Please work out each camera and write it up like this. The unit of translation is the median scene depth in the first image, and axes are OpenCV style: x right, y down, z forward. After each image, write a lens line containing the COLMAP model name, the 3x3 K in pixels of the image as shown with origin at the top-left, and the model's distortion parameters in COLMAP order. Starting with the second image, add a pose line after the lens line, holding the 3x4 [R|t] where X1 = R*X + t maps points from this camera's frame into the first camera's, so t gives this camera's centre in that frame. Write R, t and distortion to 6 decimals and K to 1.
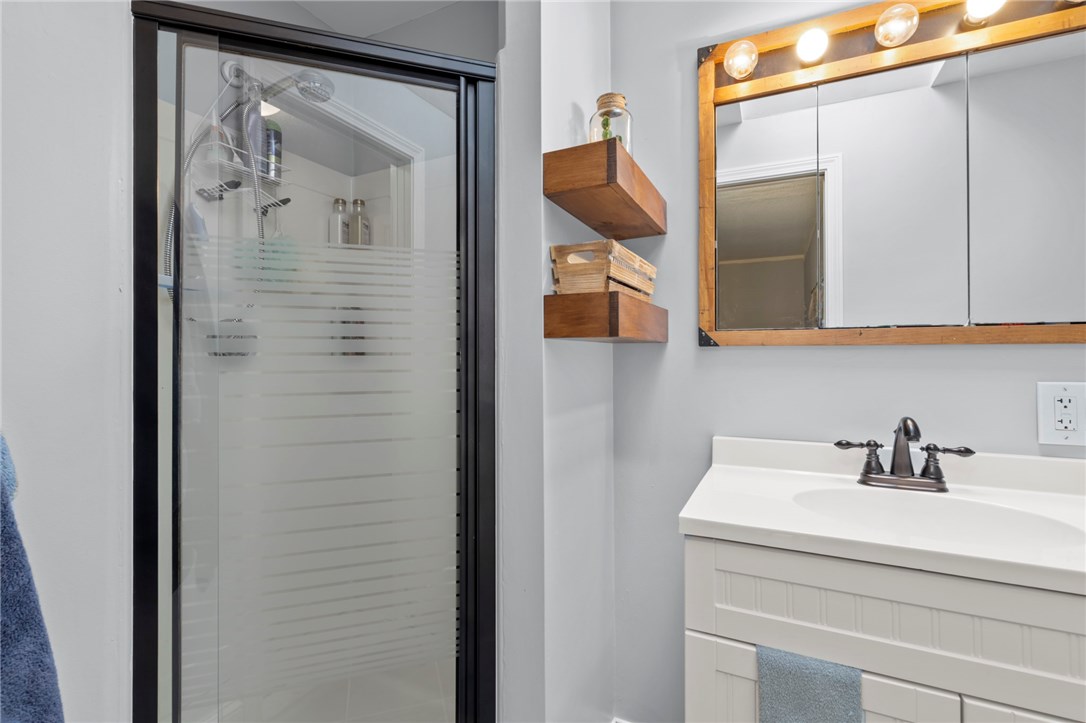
lens RADIAL K [[495.9, 0, 546.3], [0, 495.9, 354.8], [0, 0, 1]] dist [-0.006058, 0.003459]
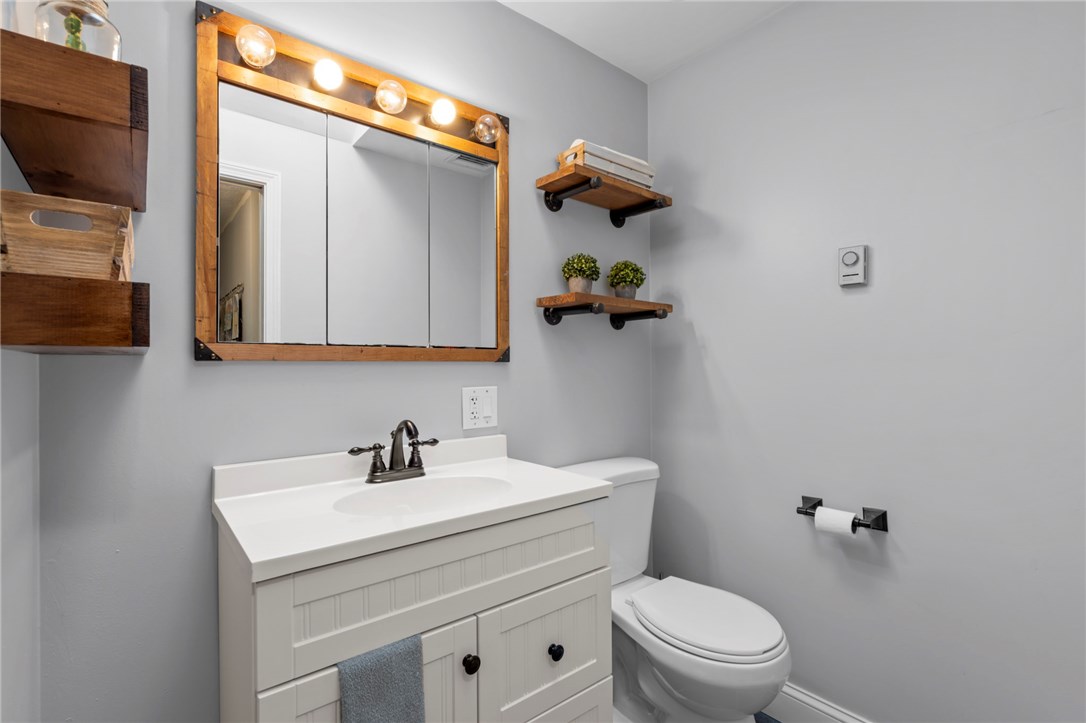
lens RADIAL K [[495.9, 0, 545.8], [0, 495.9, 364.9], [0, 0, 1]] dist [-0.006058, 0.003459]
pose [[0.422118, 0.002874, 0.906536, -0.226009], [0.005034, 0.999972, -0.005514, -0.002864], [-0.906527, 0.006891, 0.422092, 0.151300]]
